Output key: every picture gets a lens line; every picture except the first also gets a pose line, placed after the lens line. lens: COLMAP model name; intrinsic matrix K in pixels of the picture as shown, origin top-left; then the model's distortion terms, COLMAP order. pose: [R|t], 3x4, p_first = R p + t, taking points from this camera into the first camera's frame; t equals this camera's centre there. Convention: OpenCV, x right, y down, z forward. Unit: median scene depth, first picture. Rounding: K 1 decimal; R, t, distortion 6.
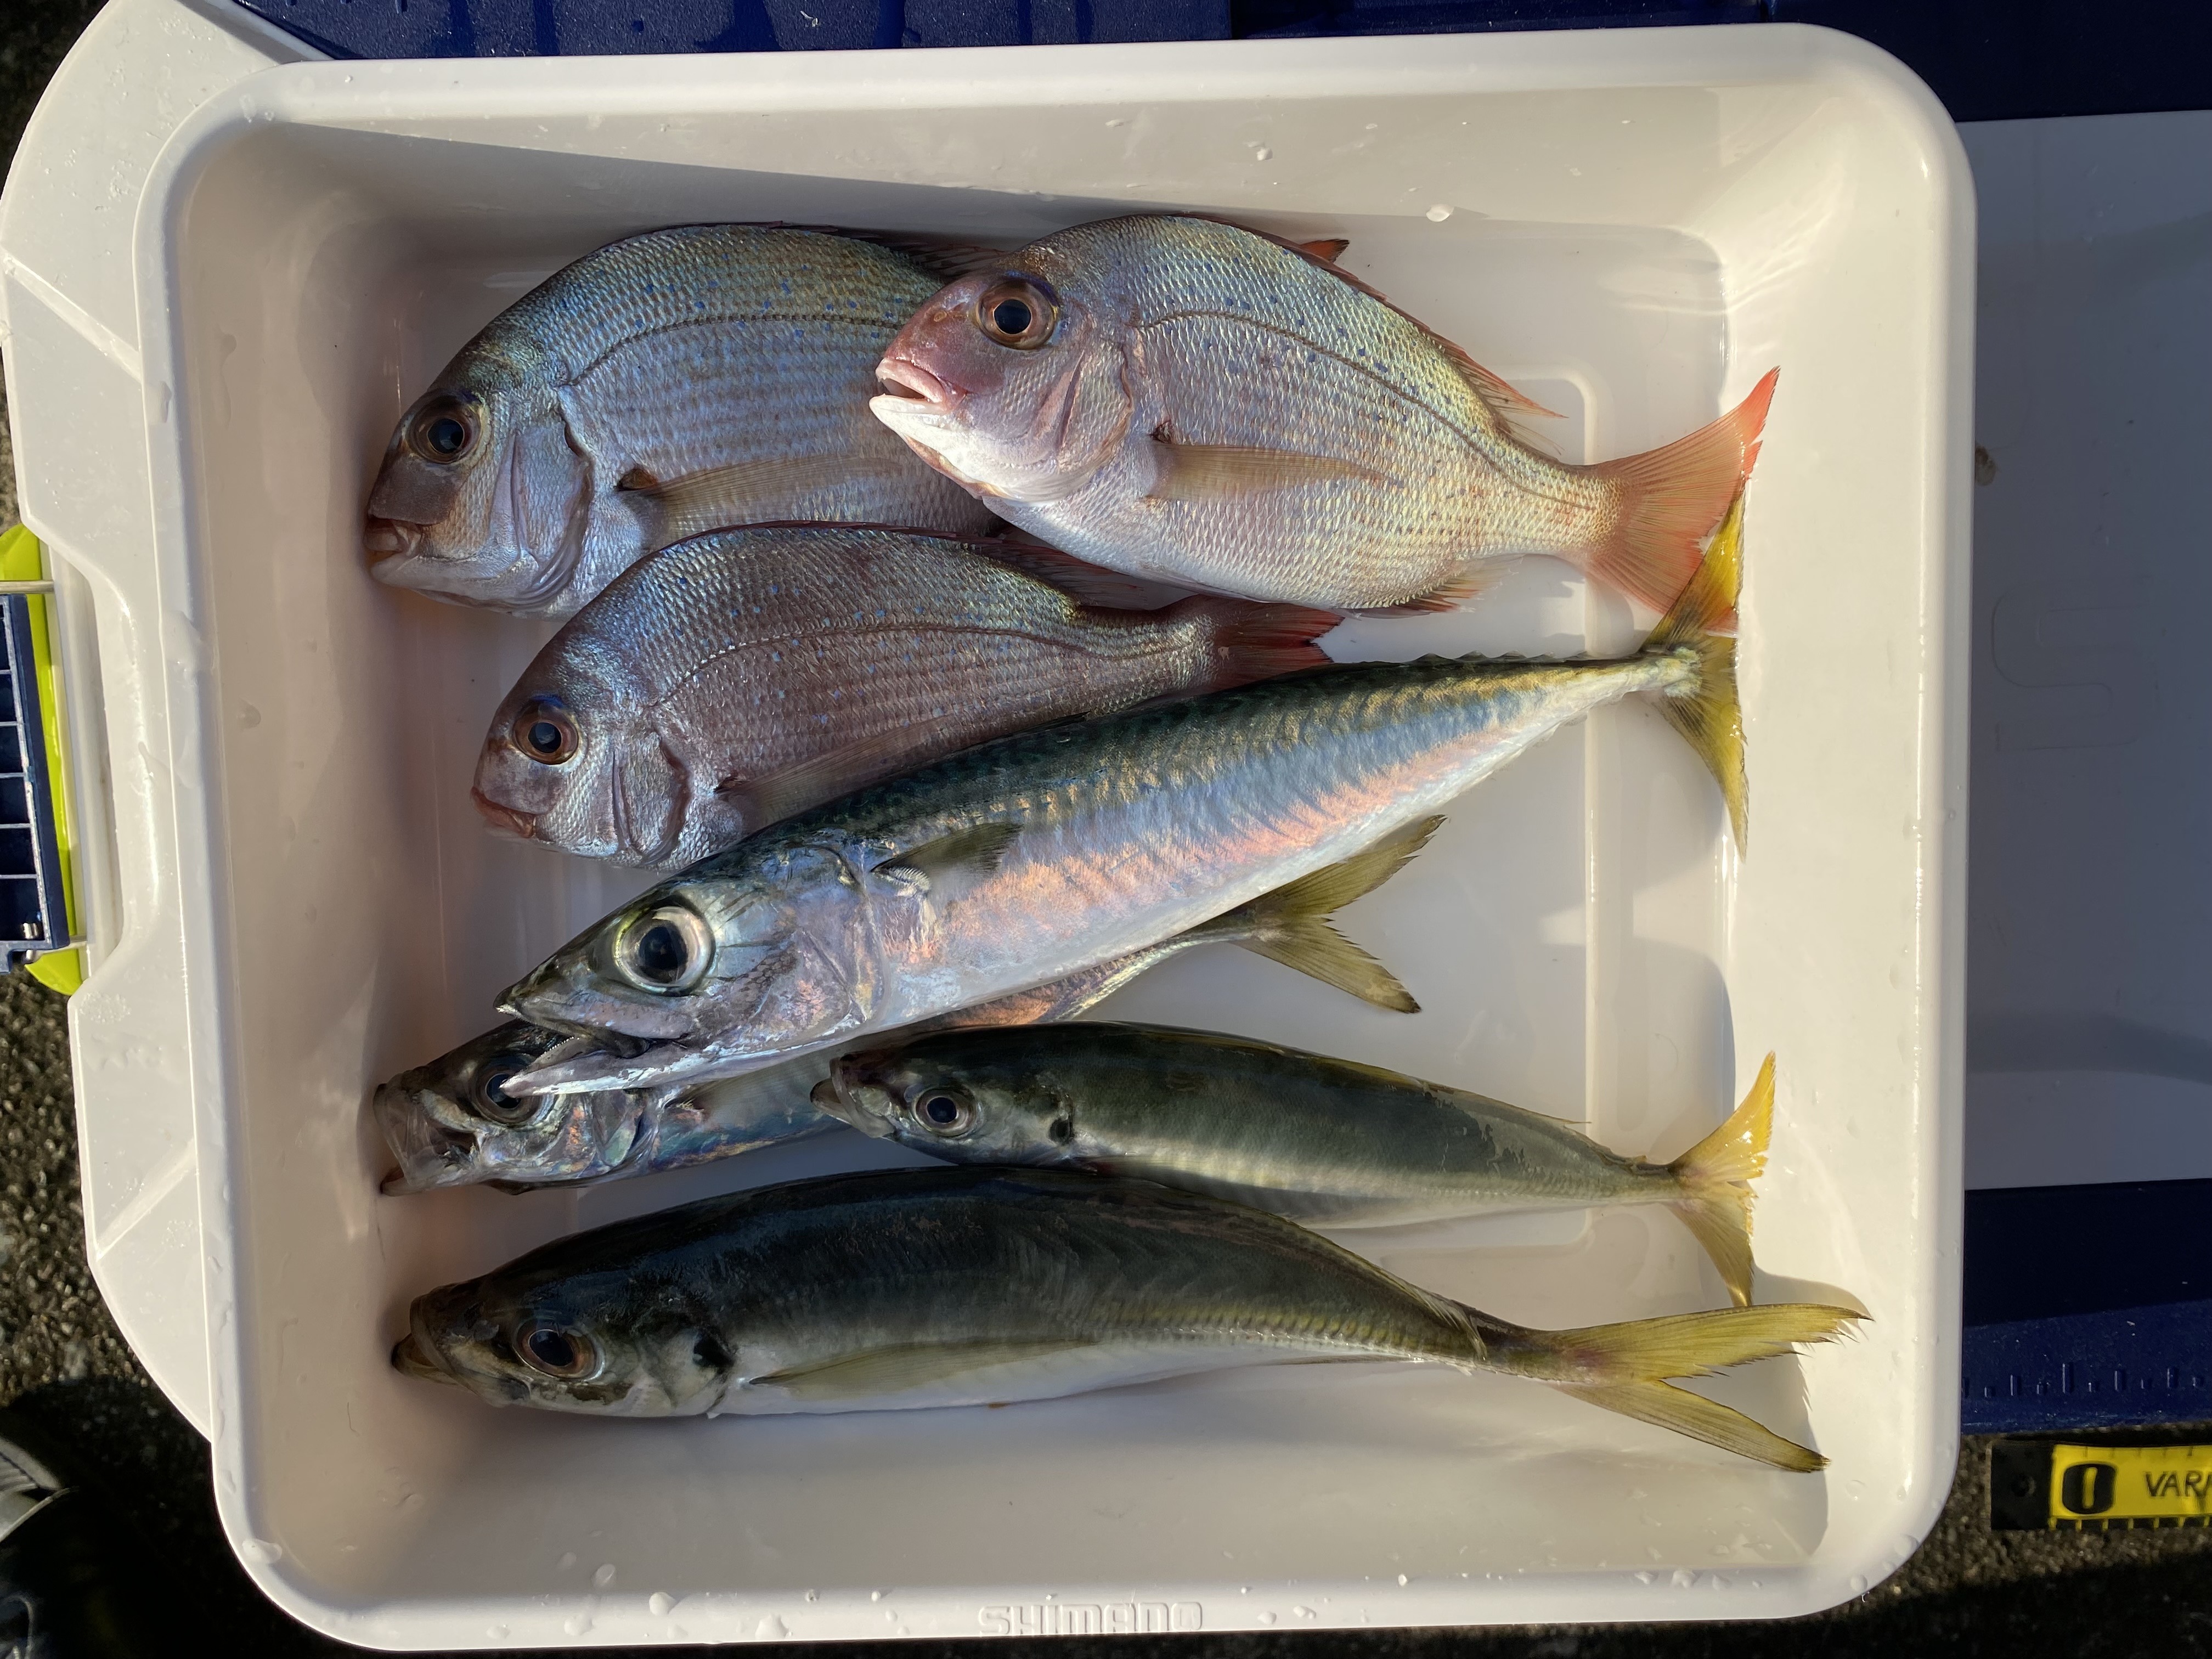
lens RADIAL K [[1674.7, 0, 1100.0], [0, 1674.7, 824.6], [0, 0, 1]] dist [0.020969, -0.011395]
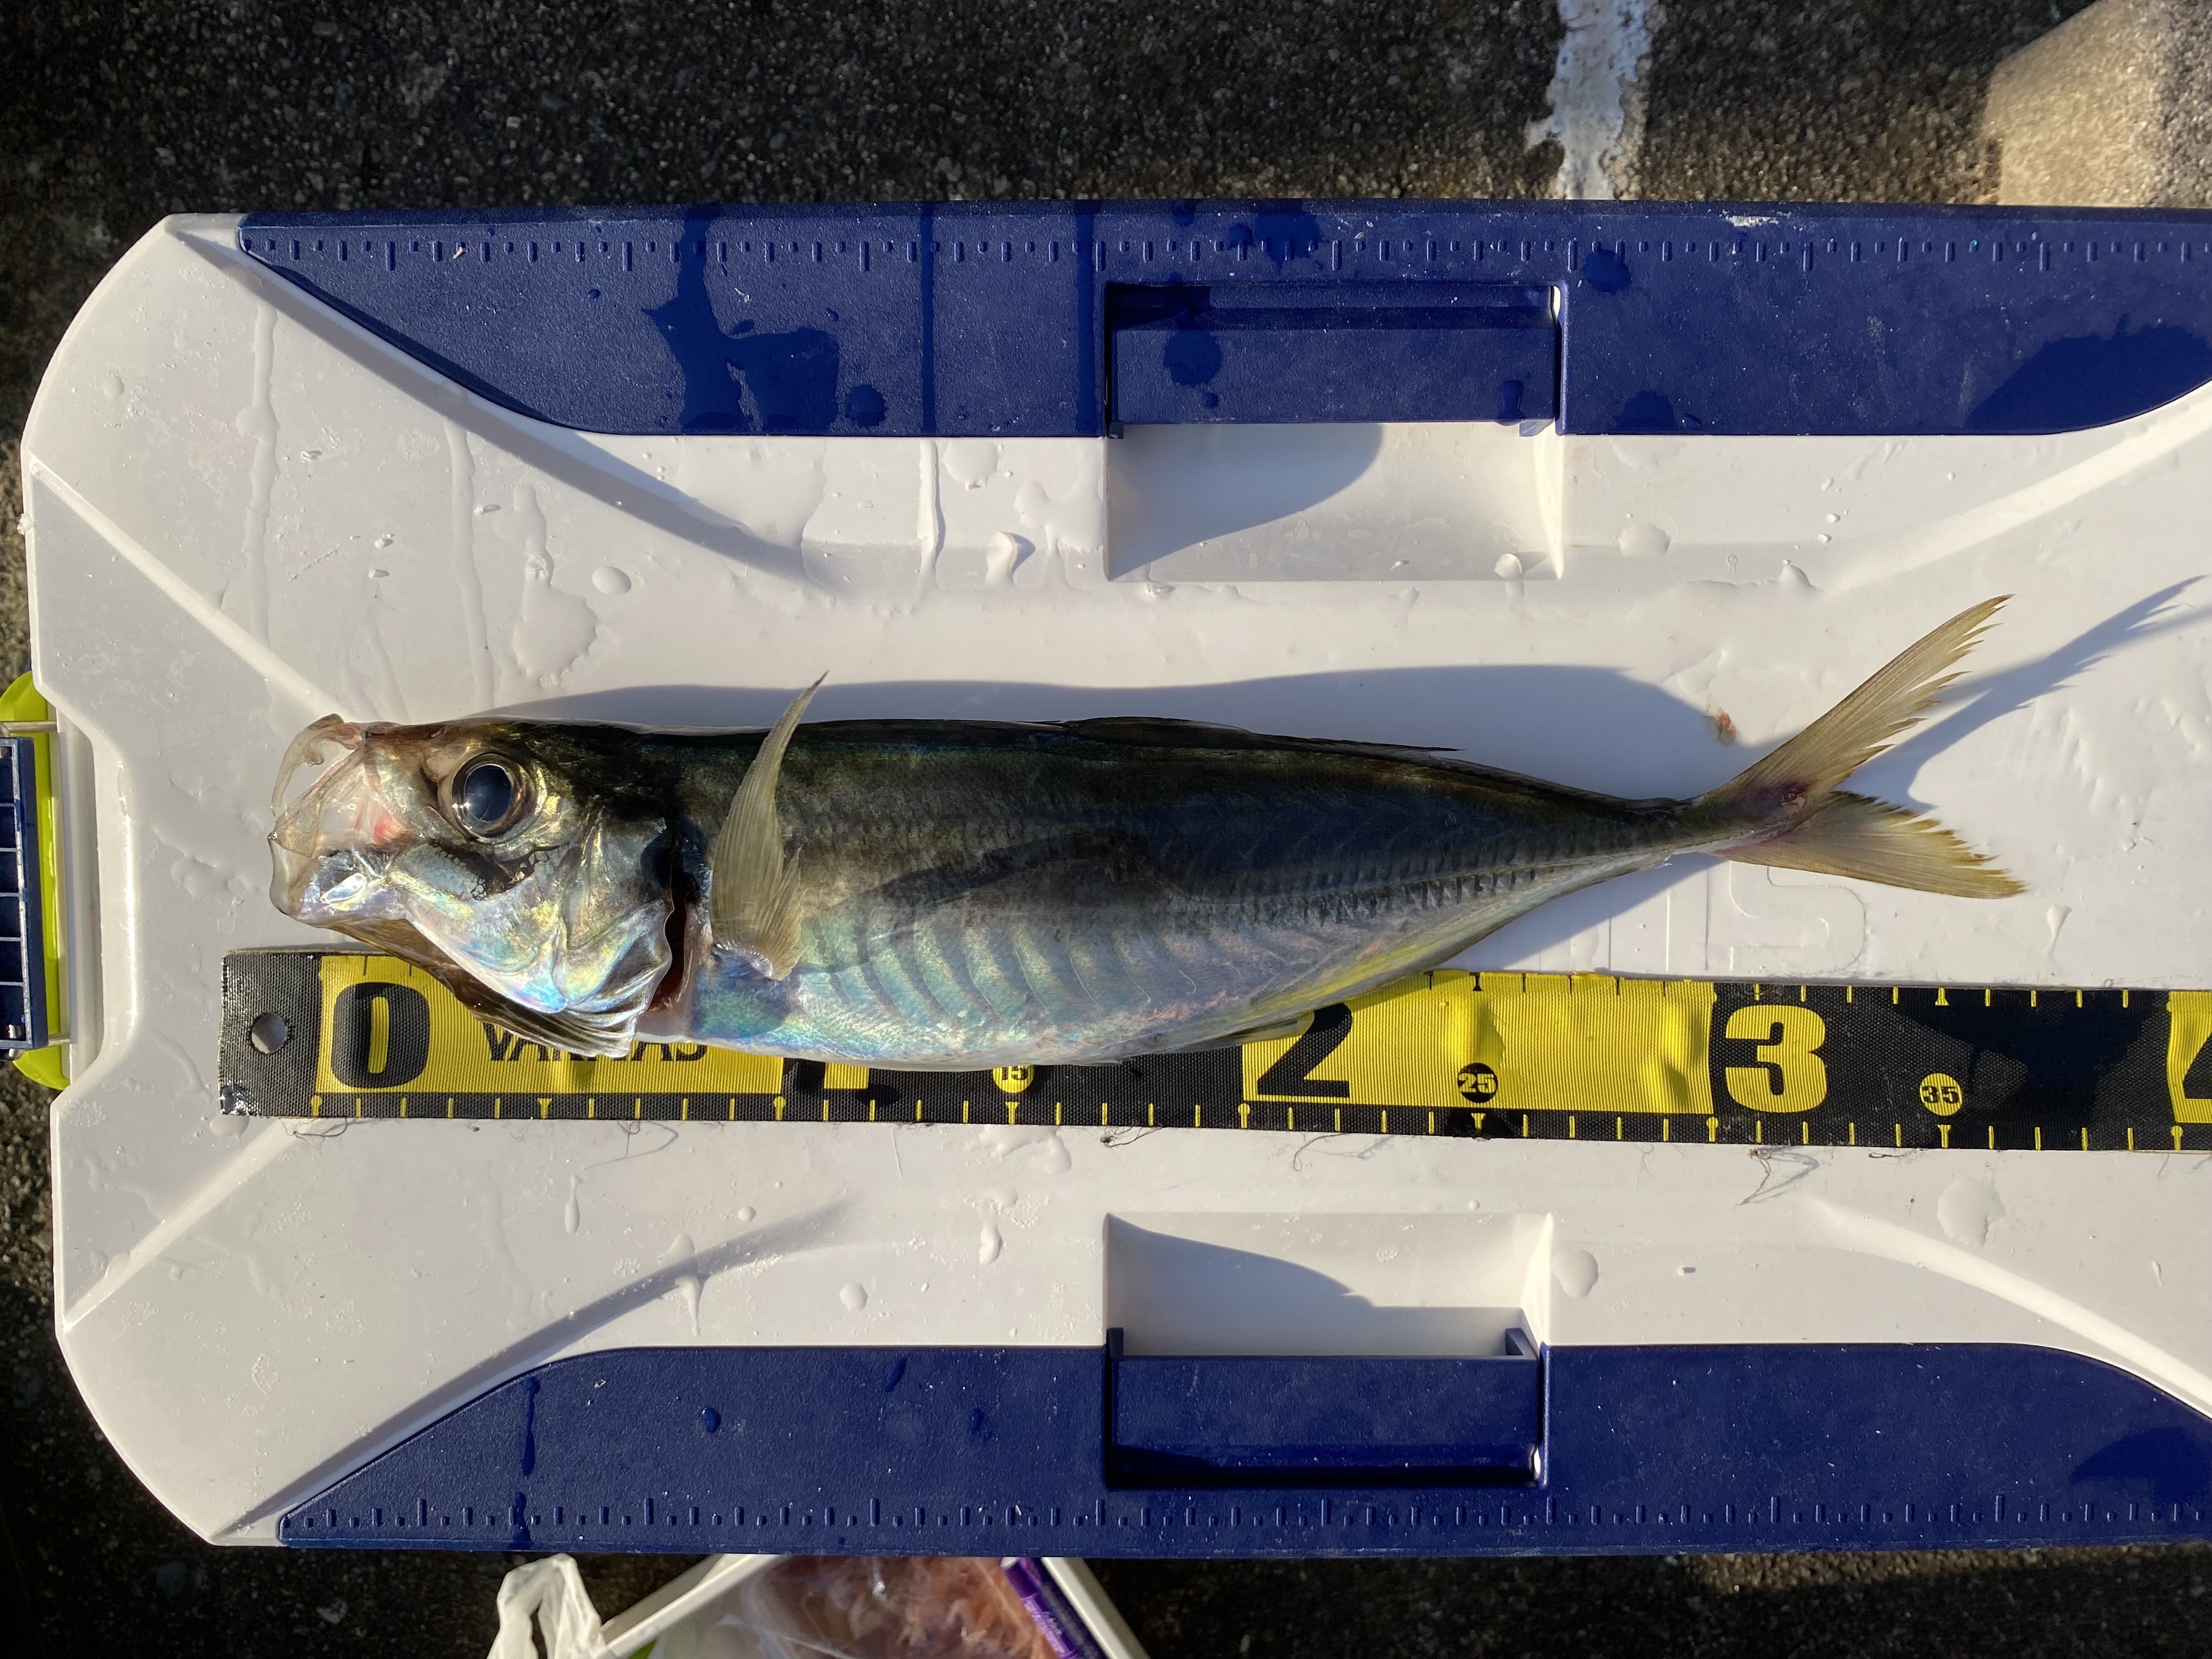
lens RADIAL K [[1674.7, 0, 1097.9], [0, 1674.7, 828.7], [0, 0, 1]] dist [0.020969, -0.011395]
pose [[0.998807, 0.047340, 0.012010, 0.037810], [-0.047192, 0.998810, -0.012349, -0.052178], [-0.012581, 0.011767, 0.999852, -0.078791]]
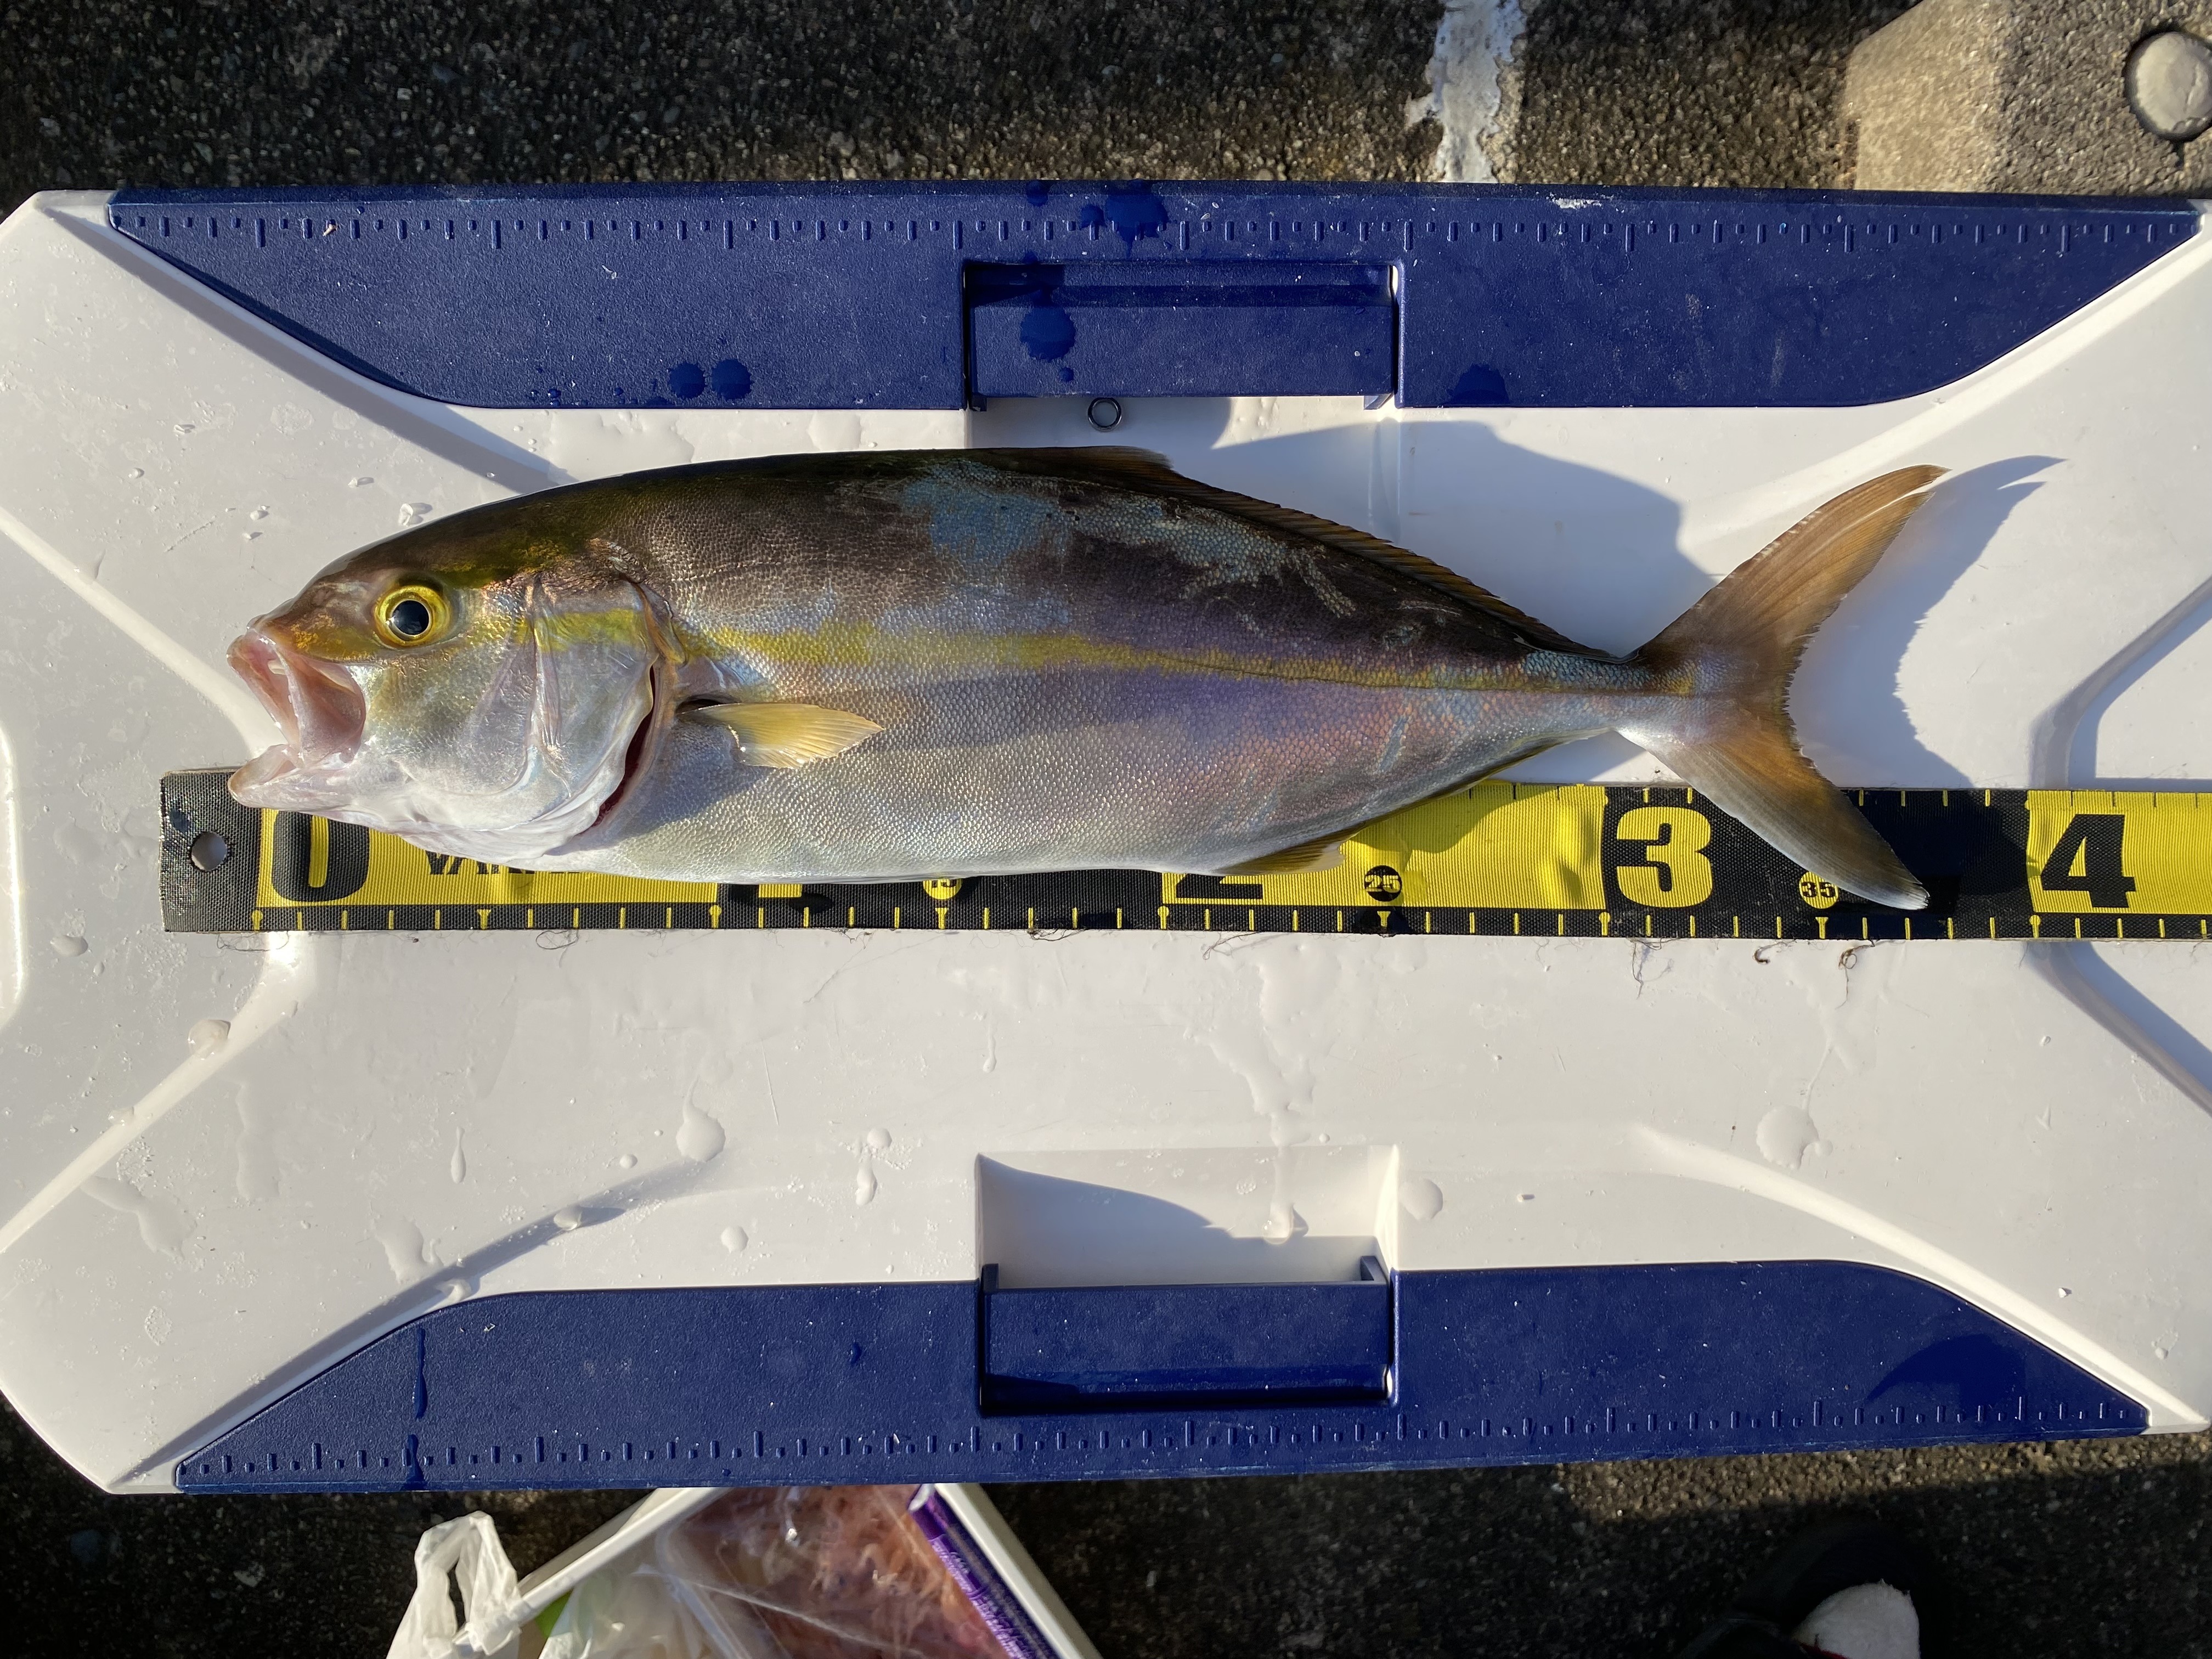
lens RADIAL K [[1674.7, 0, 1105.6], [0, 1674.7, 824.7], [0, 0, 1]] dist [0.020969, -0.011395]
pose [[0.998051, 0.035802, 0.051110, 0.065117], [-0.035894, 0.999355, 0.000877, -0.048132], [-0.051046, -0.002710, 0.998693, -0.105472]]
